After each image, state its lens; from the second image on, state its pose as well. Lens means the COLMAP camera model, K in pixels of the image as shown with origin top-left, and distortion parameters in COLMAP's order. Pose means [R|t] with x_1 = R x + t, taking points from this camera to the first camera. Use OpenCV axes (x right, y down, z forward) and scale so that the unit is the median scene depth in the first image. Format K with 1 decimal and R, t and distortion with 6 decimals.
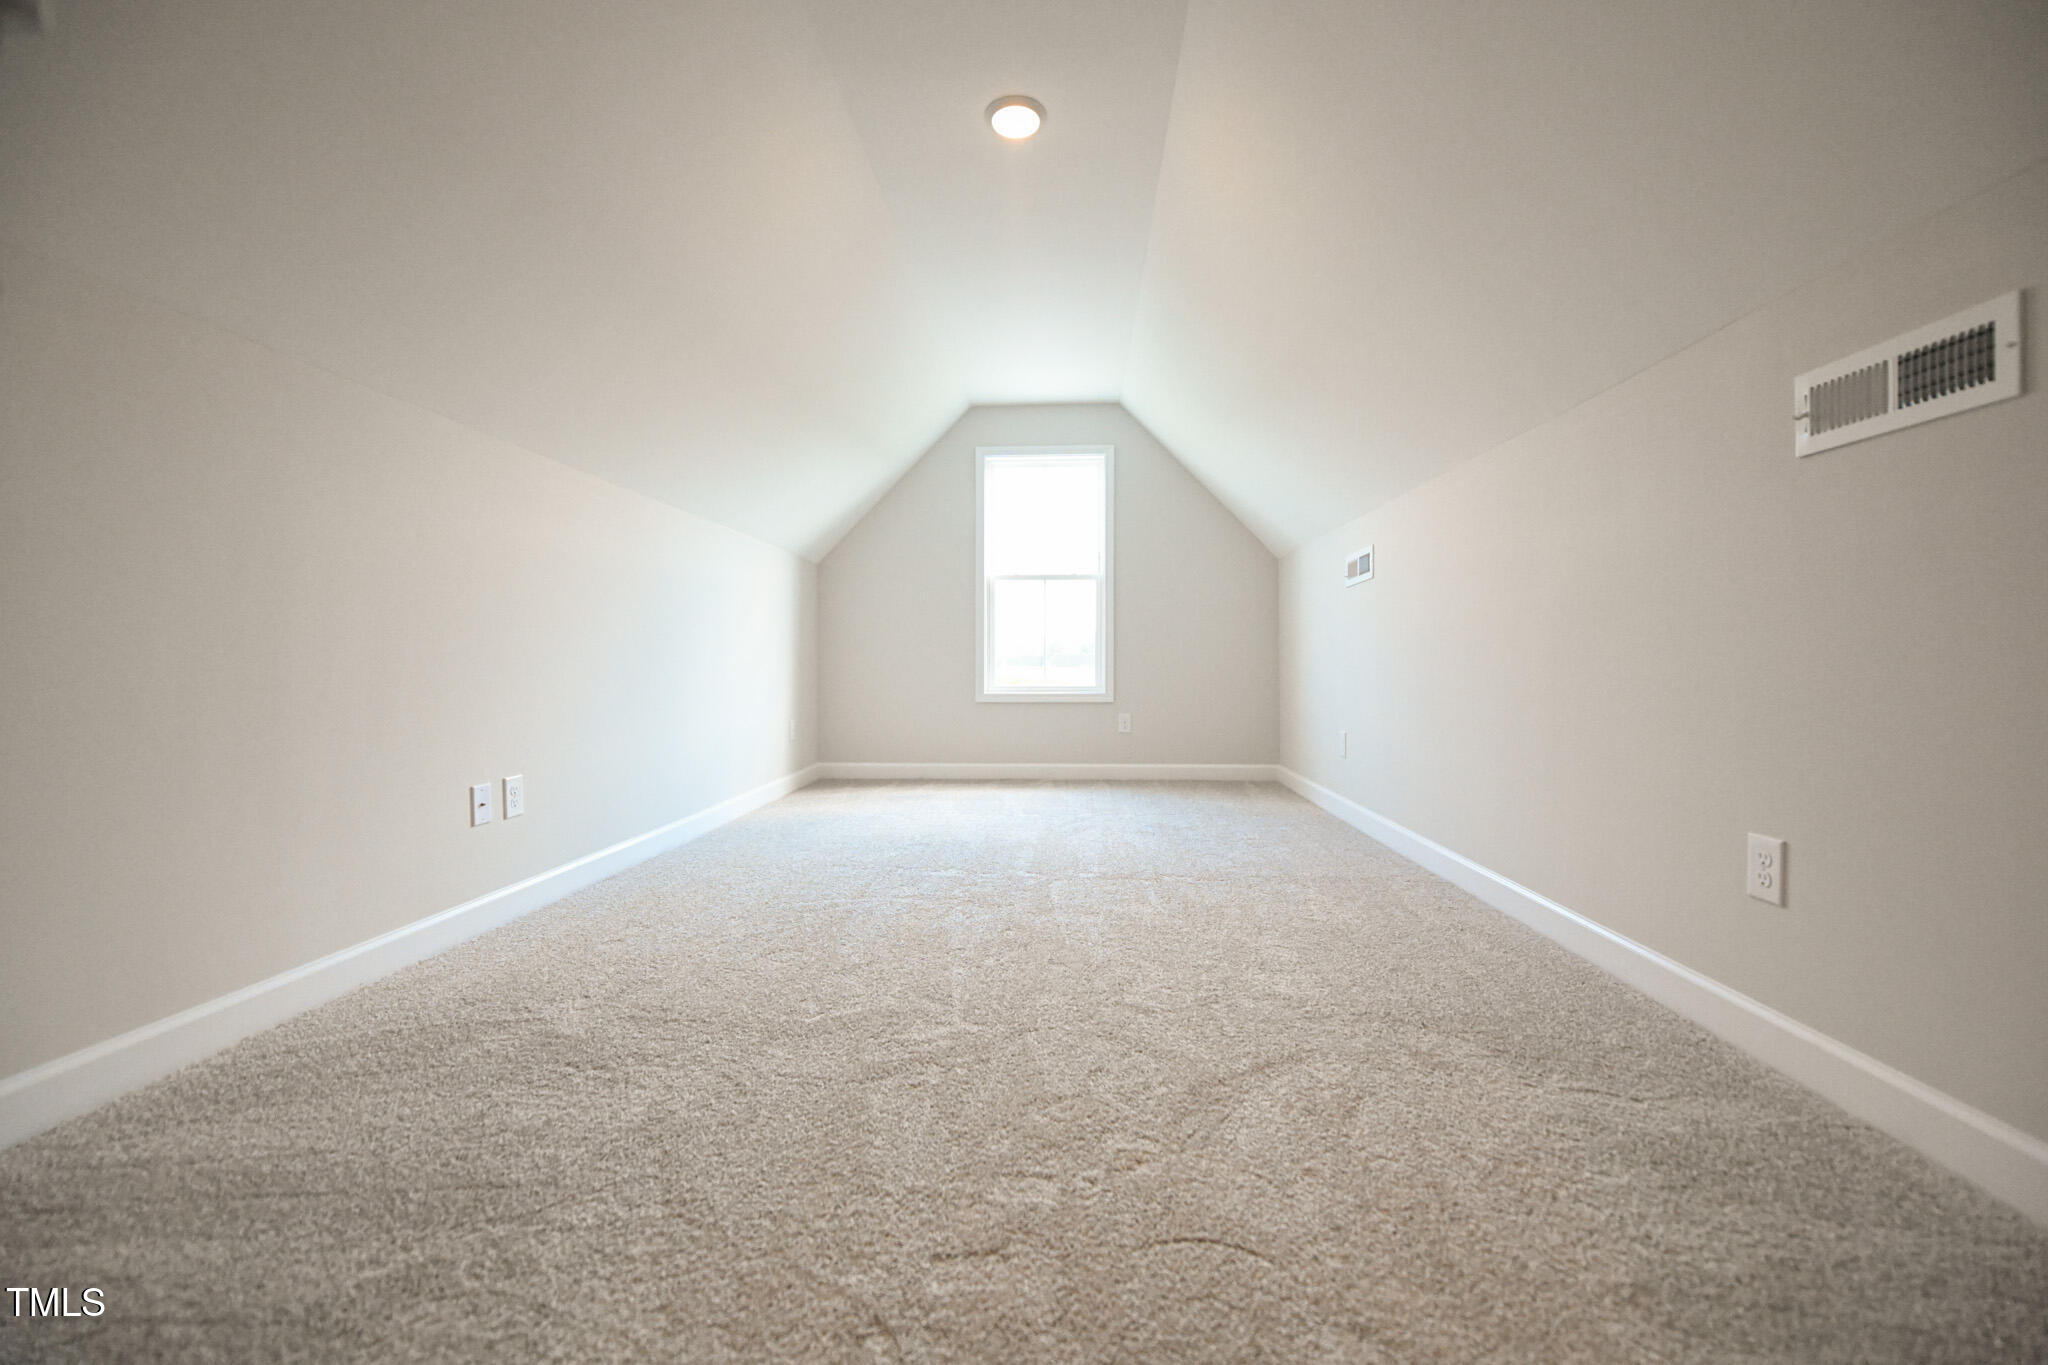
lens RADIAL K [[817.2, 0, 1020.6], [0, 817.2, 682.7], [0, 0, 1]] dist [-0.007024, -0.000101]
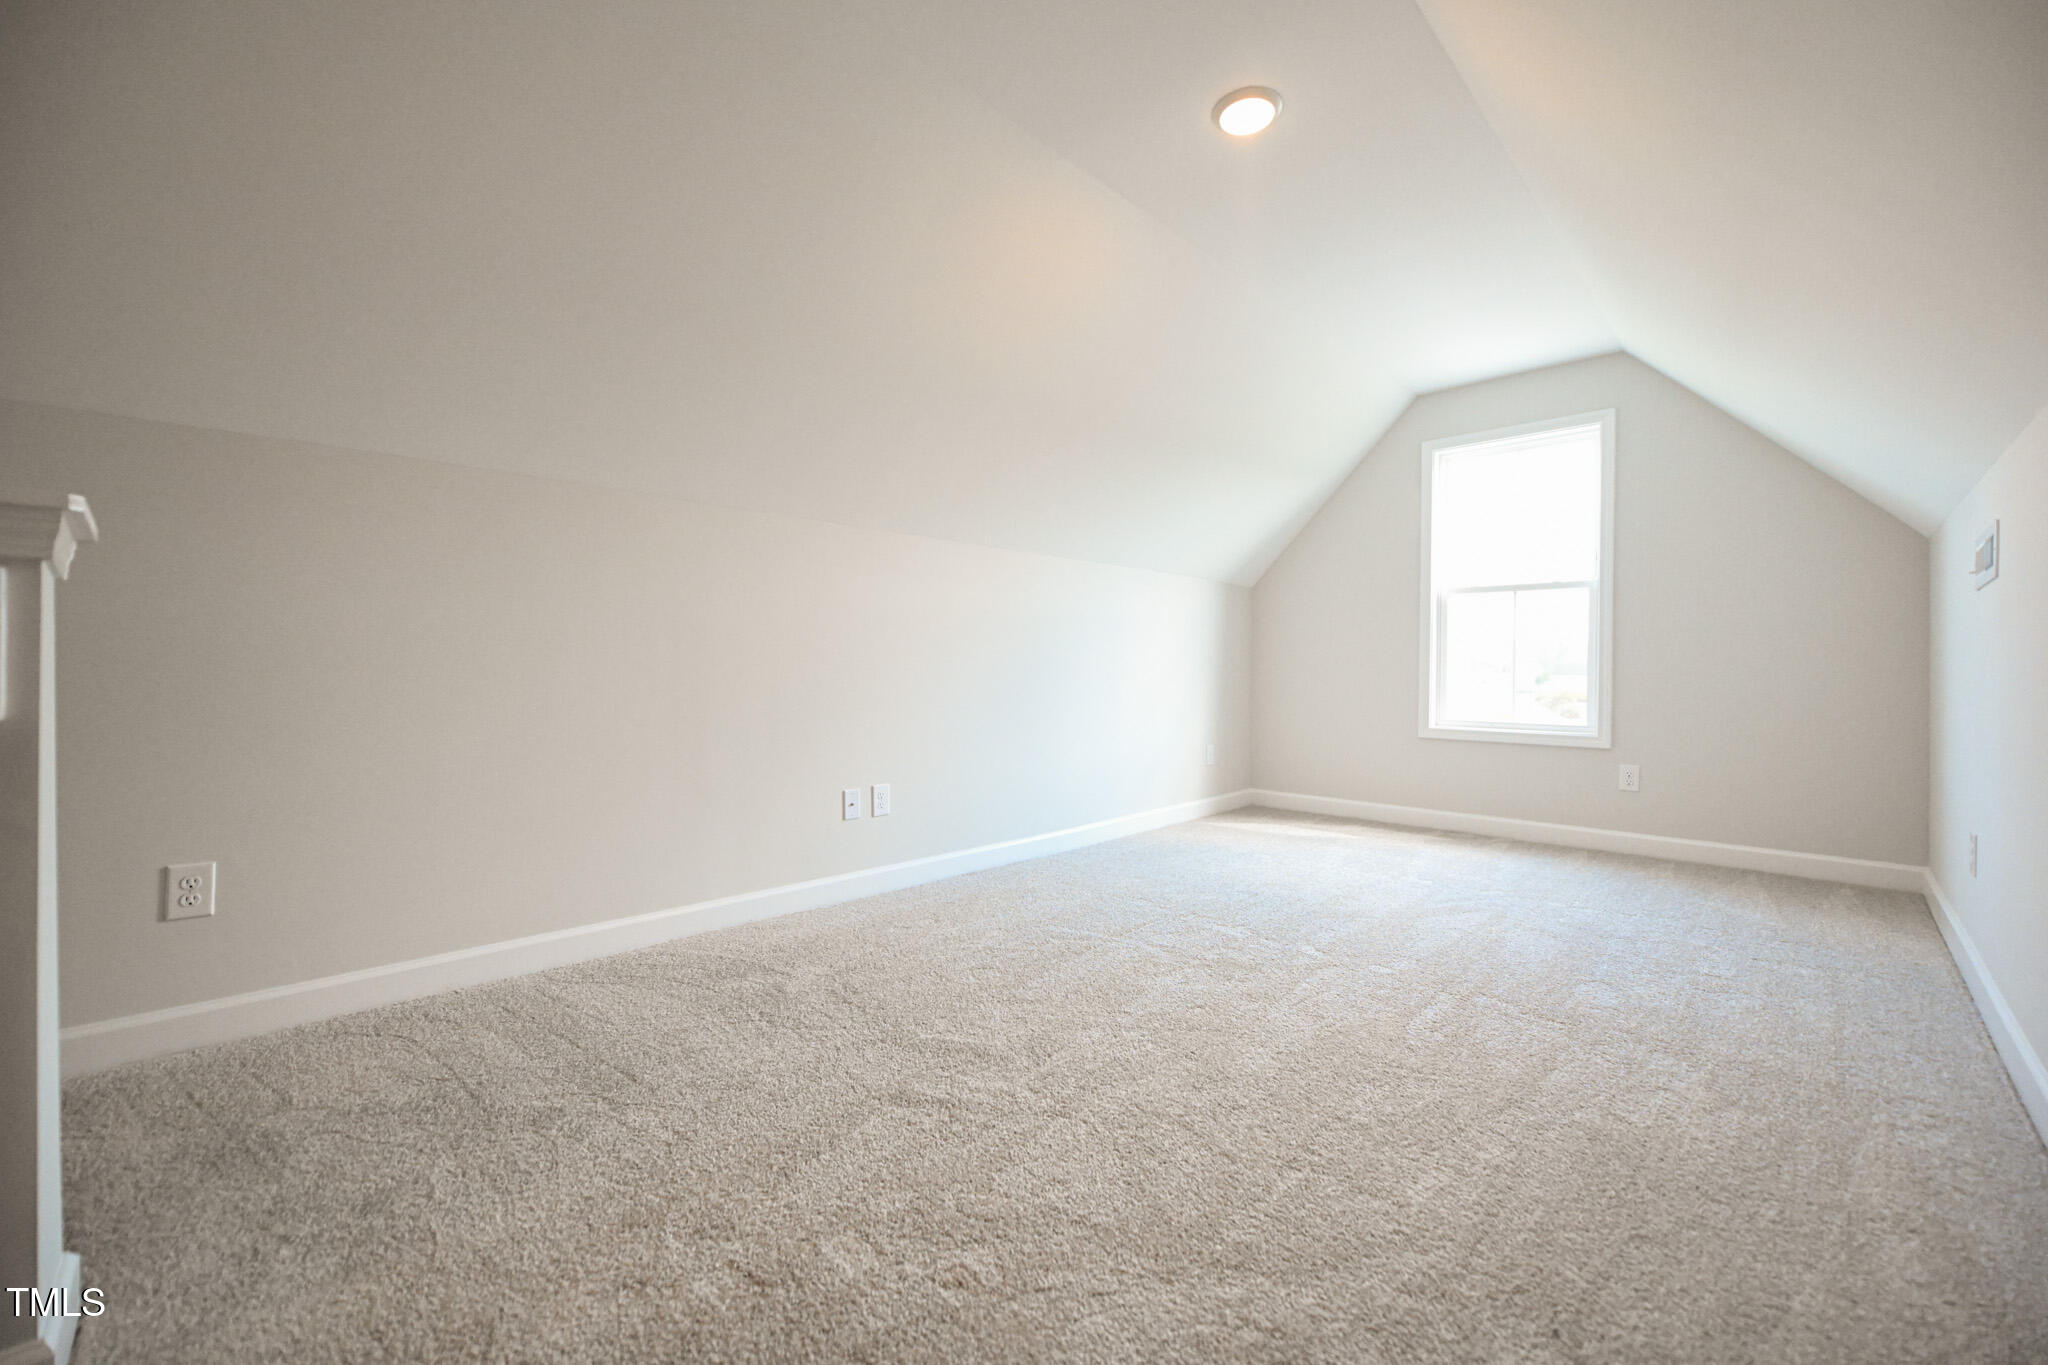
lens RADIAL K [[817.2, 0, 1036.2], [0, 817.2, 680.3], [0, 0, 1]] dist [-0.007024, -0.000101]
pose [[0.754326, 0.017326, -0.656272, 0.420488], [-0.021304, 0.999771, 0.001908, -0.059836], [0.656154, 0.012542, 0.754522, 0.172367]]
